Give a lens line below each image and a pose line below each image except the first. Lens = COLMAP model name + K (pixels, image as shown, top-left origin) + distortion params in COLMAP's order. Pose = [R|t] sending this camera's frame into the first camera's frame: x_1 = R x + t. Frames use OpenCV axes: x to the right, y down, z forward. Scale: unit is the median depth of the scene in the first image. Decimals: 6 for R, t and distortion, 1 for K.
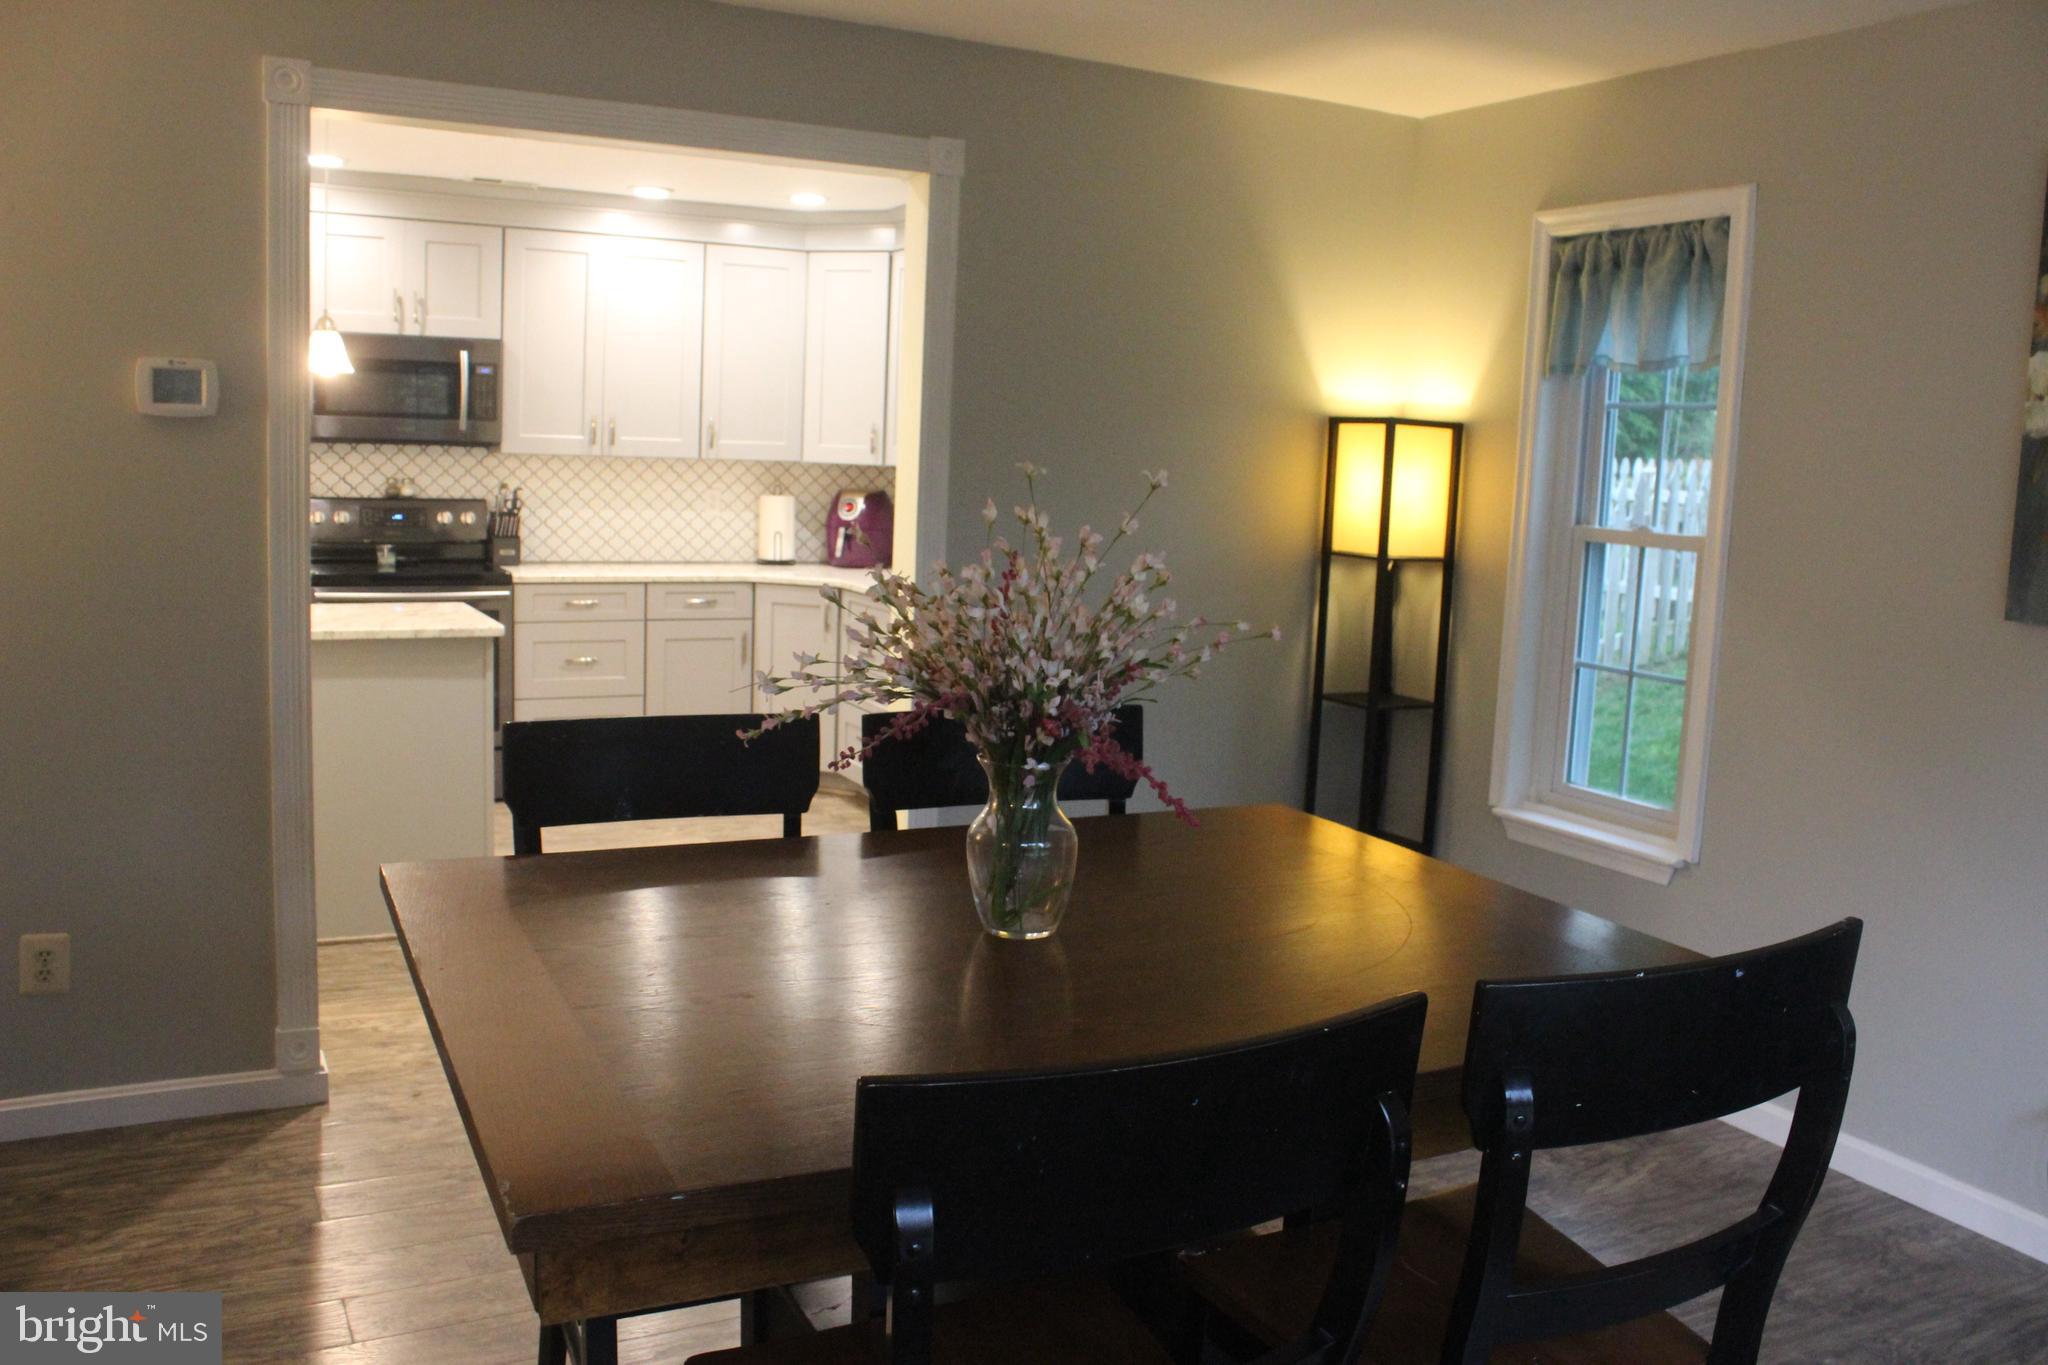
lens RADIAL K [[1696.3, 0, 1055.3], [0, 1696.3, 671.5], [0, 0, 1]] dist [-0.166280, 0.148848]
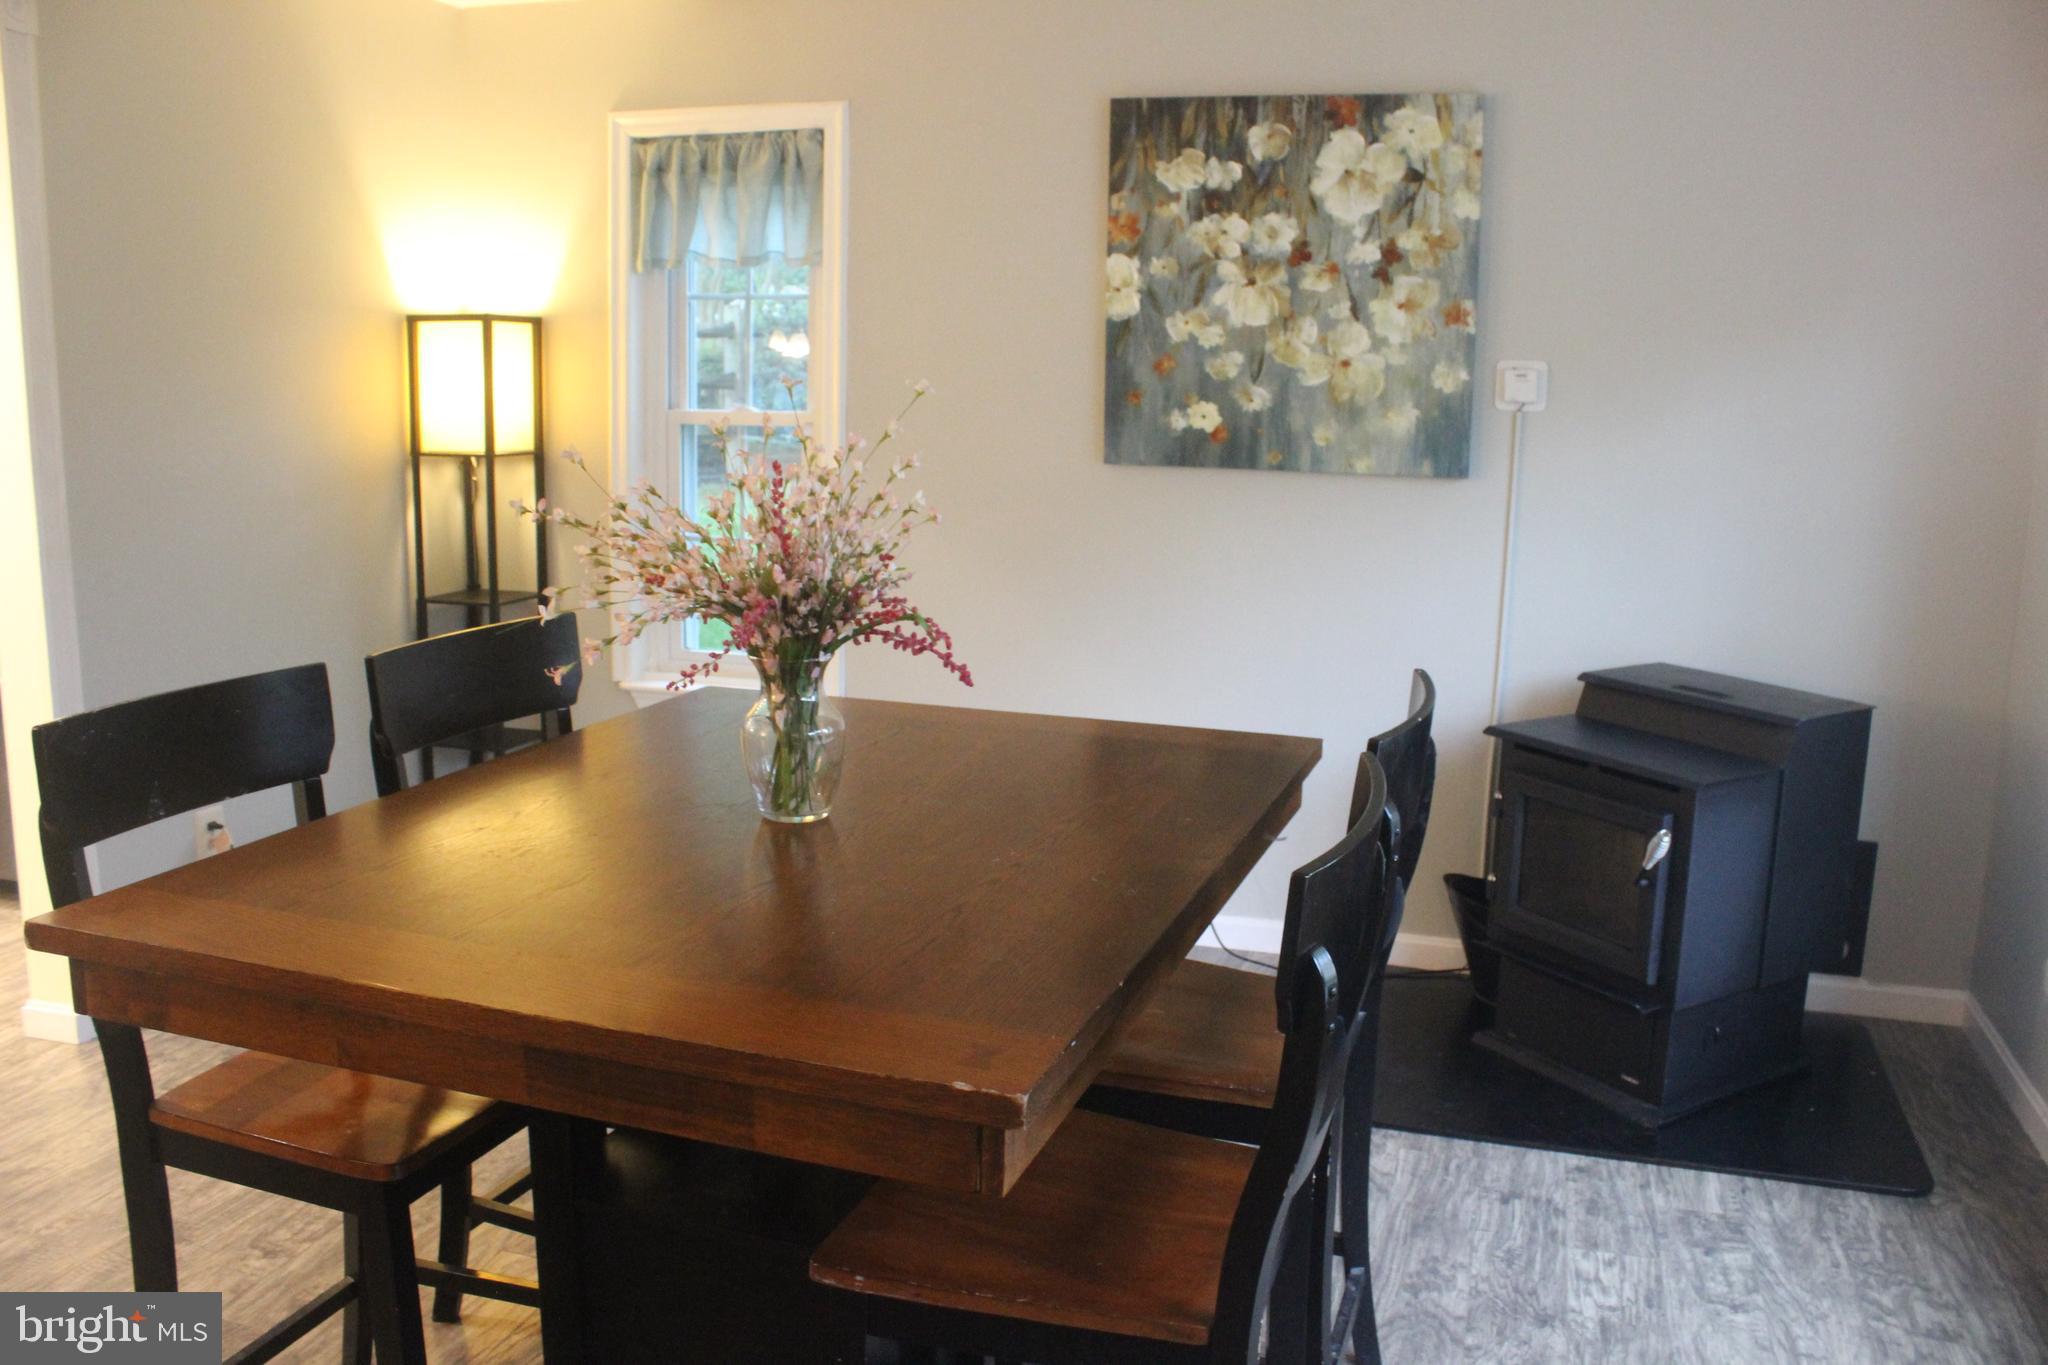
lens RADIAL K [[1696.3, 0, 1055.3], [0, 1696.3, 671.5], [0, 0, 1]] dist [-0.166280, 0.148848]
pose [[0.707879, -0.152196, 0.689742, -0.296595], [0.101733, 0.988297, 0.113666, -0.019610], [-0.698969, -0.010292, 0.715078, 0.058372]]
